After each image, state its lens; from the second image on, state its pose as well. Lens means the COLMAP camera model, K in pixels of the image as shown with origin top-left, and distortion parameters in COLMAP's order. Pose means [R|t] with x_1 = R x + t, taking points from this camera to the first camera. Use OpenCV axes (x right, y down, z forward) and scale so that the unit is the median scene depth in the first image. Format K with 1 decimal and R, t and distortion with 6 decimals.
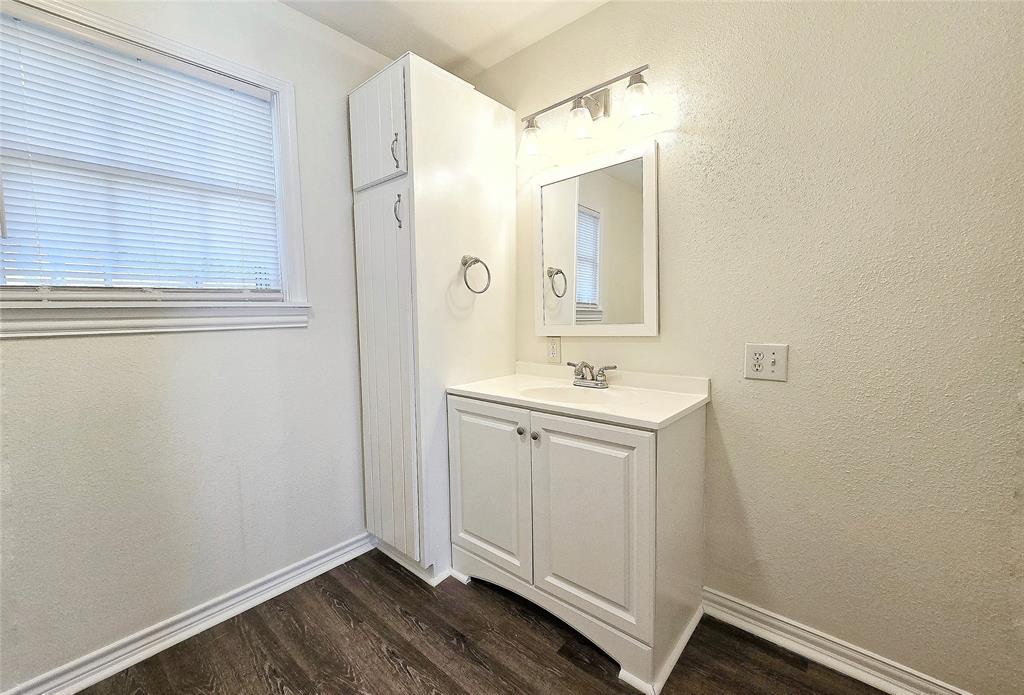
lens RADIAL K [[421.7, 0, 511.0], [0, 421.7, 351.7], [0, 0, 1]] dist [0.000940, 0.000027]
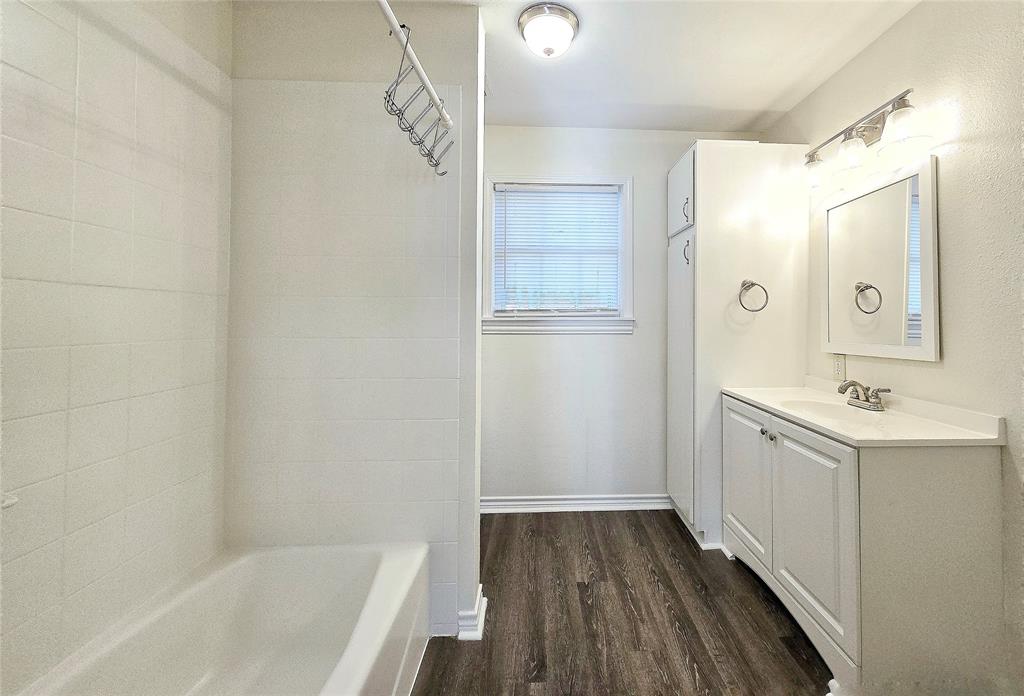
lens RADIAL K [[416.0, 0, 520.6], [0, 416.0, 330.3], [0, 0, 1]] dist [0.001028, 0.000169]
pose [[0.632568, 0.037113, -0.773615, 0.440062], [-0.081379, 0.996507, -0.018735, -0.013327], [0.770217, 0.074807, 0.633379, -0.245791]]
